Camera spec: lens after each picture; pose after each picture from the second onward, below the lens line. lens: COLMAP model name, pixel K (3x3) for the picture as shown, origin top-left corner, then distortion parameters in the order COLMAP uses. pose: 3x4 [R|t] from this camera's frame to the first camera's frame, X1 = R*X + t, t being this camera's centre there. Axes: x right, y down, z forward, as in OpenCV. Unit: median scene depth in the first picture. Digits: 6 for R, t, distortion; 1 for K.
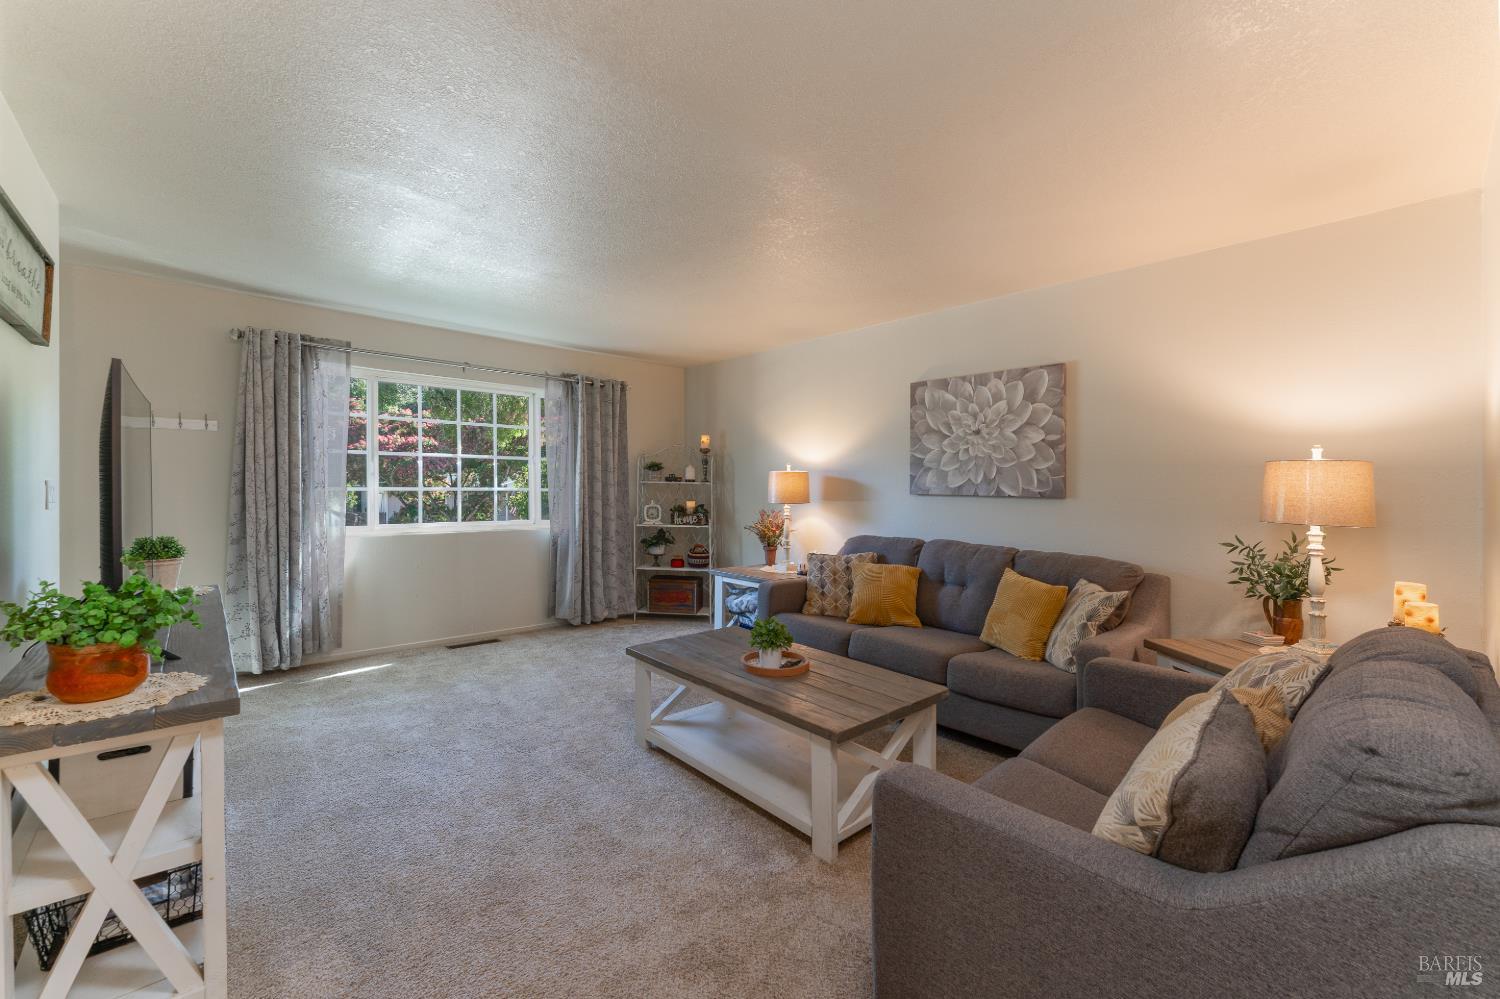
lens RADIAL K [[615.3, 0, 750.3], [0, 615.3, 462.9], [0, 0, 1]] dist [-0.000237, 0.000218]
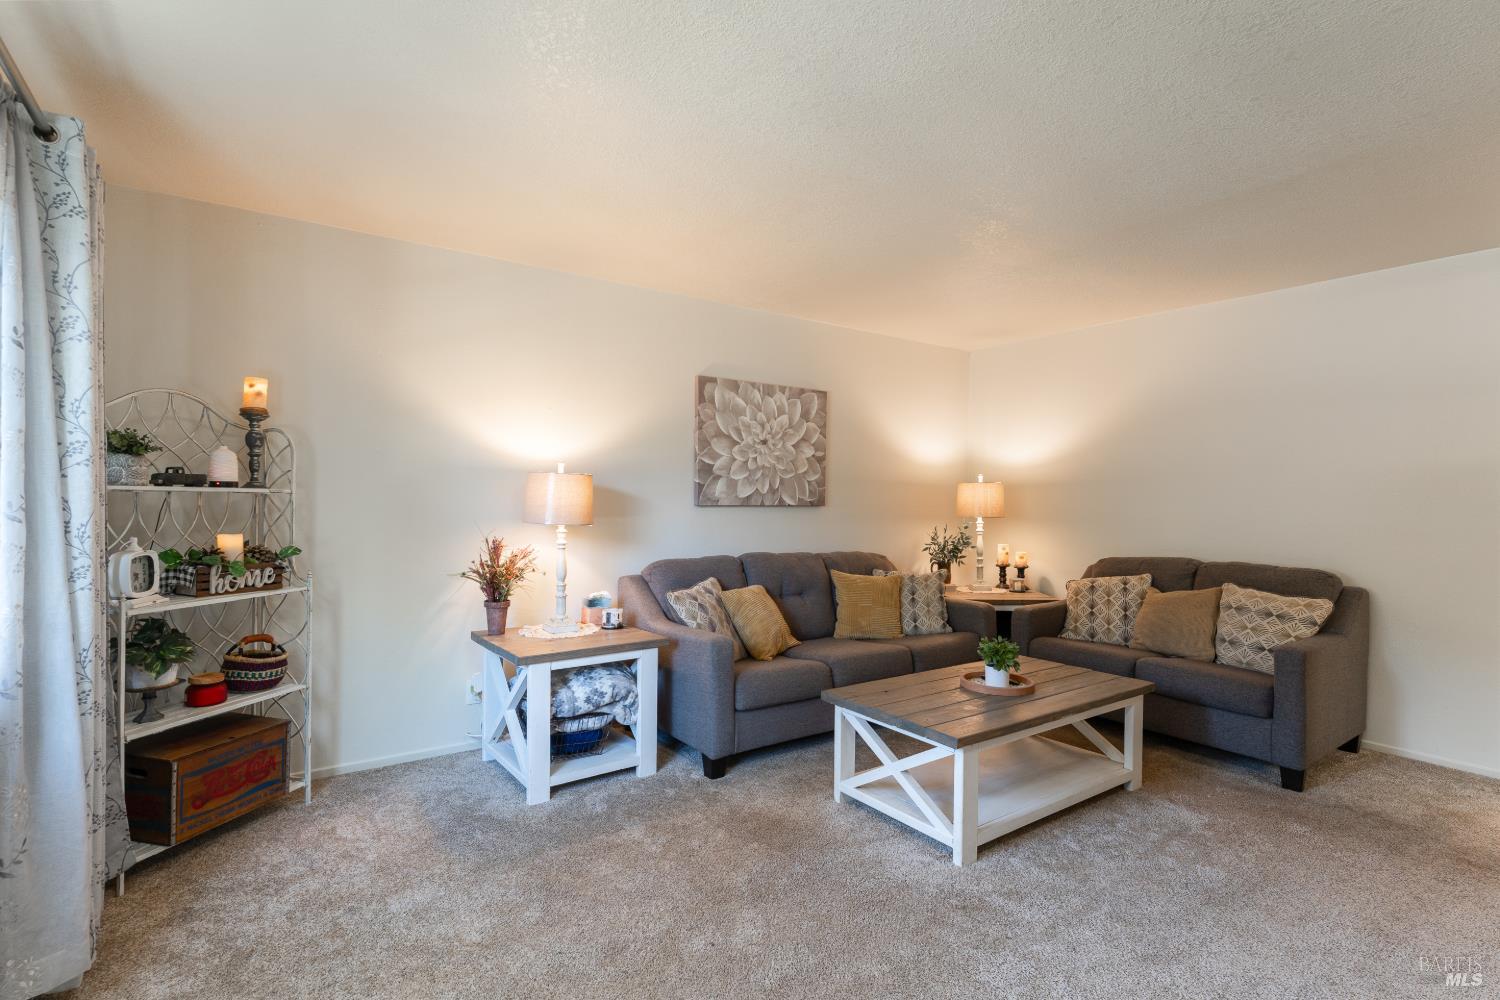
lens RADIAL K [[707.2, 0, 750.0], [0, 707.2, 500.0], [0, 0, 1]] dist [0.030402, 0.000066]
pose [[0.113046, -0.014110, 0.993490, -0.772284], [-0.042341, 0.998922, 0.019005, 0.023130], [-0.992687, -0.044214, 0.112327, 0.883719]]
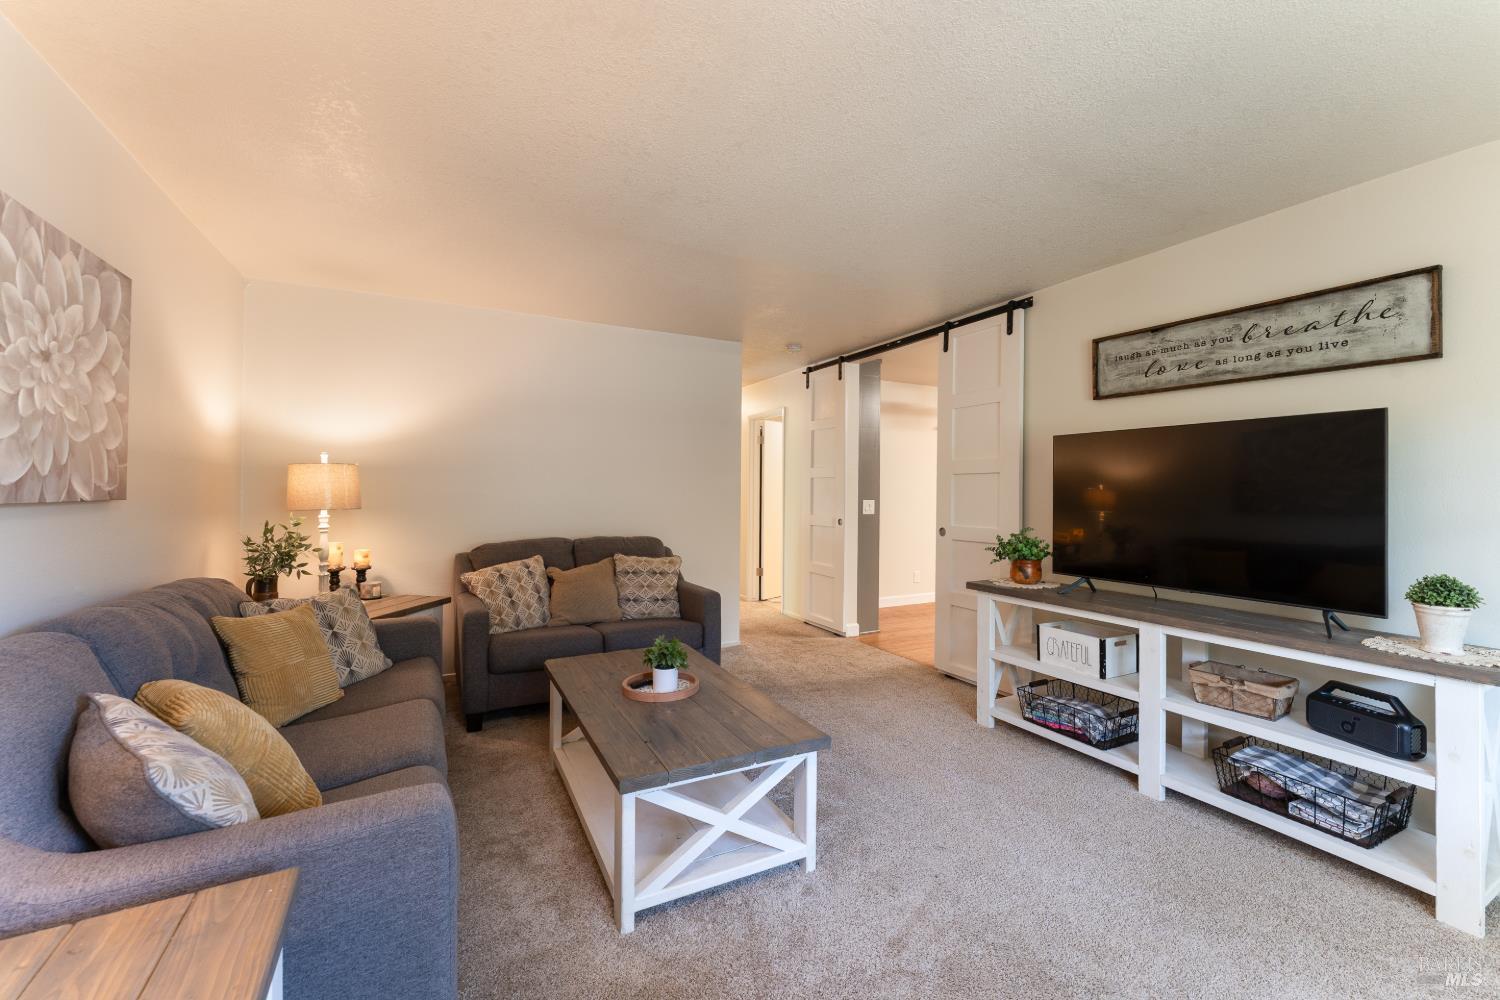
lens RADIAL K [[611.8, 0, 749.8], [0, 611.8, 486.0], [0, 0, 1]] dist [-0.000336, -0.000267]
pose [[-0.966583, -0.017405, 0.255763, -0.219808], [-0.027235, 0.999018, -0.034945, 0.042673], [-0.254904, -0.040743, -0.966108, 1.276629]]
